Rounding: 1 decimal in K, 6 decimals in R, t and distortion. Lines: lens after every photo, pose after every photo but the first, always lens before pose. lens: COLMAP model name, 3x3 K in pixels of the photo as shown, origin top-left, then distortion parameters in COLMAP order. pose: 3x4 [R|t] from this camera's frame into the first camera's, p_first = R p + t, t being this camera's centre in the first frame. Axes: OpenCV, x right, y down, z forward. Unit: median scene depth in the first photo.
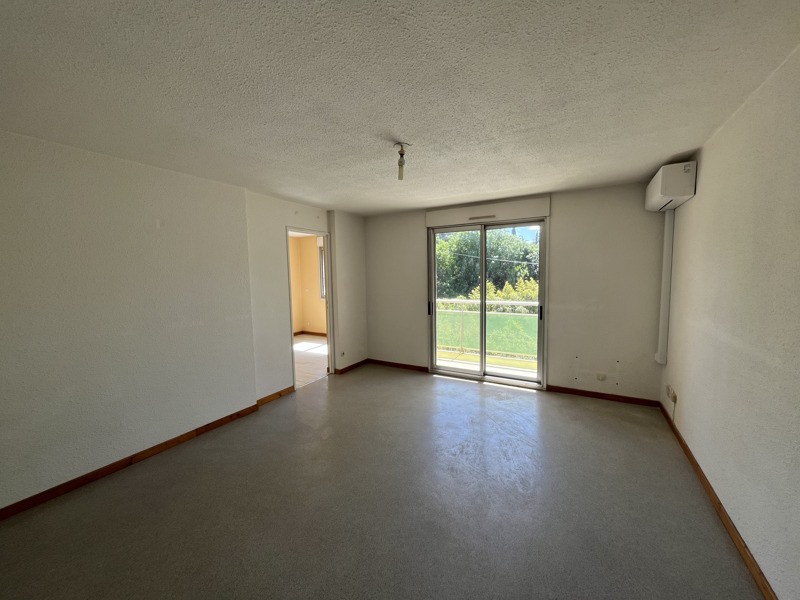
lens RADIAL K [[322.8, 0, 400.0], [0, 322.8, 300.0], [0, 0, 1]] dist [-0.002921, -0.000529]
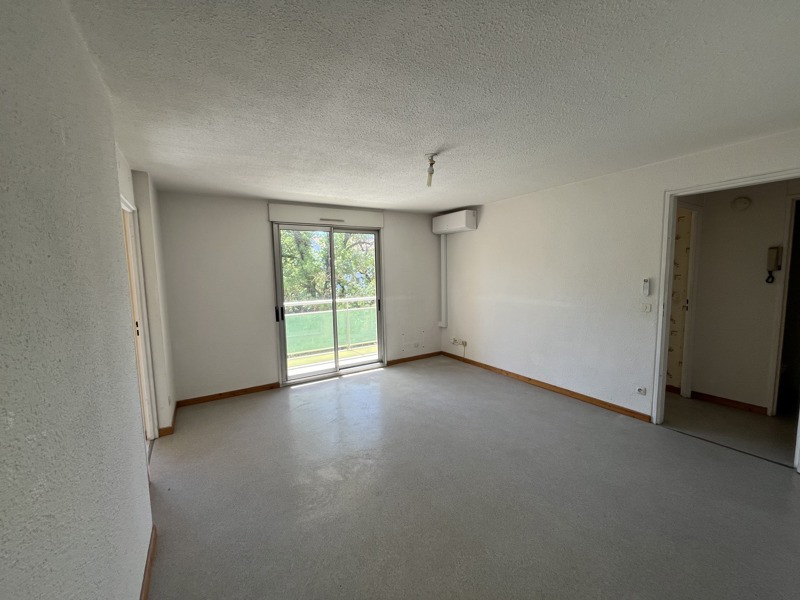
lens RADIAL K [[322.8, 0, 400.0], [0, 322.8, 300.0], [0, 0, 1]] dist [-0.002921, -0.000529]
pose [[0.463408, -0.074850, 0.882978, -0.591648], [0.087226, 0.995440, 0.038605, -0.019315], [-0.881842, 0.059128, 0.467824, 0.334693]]
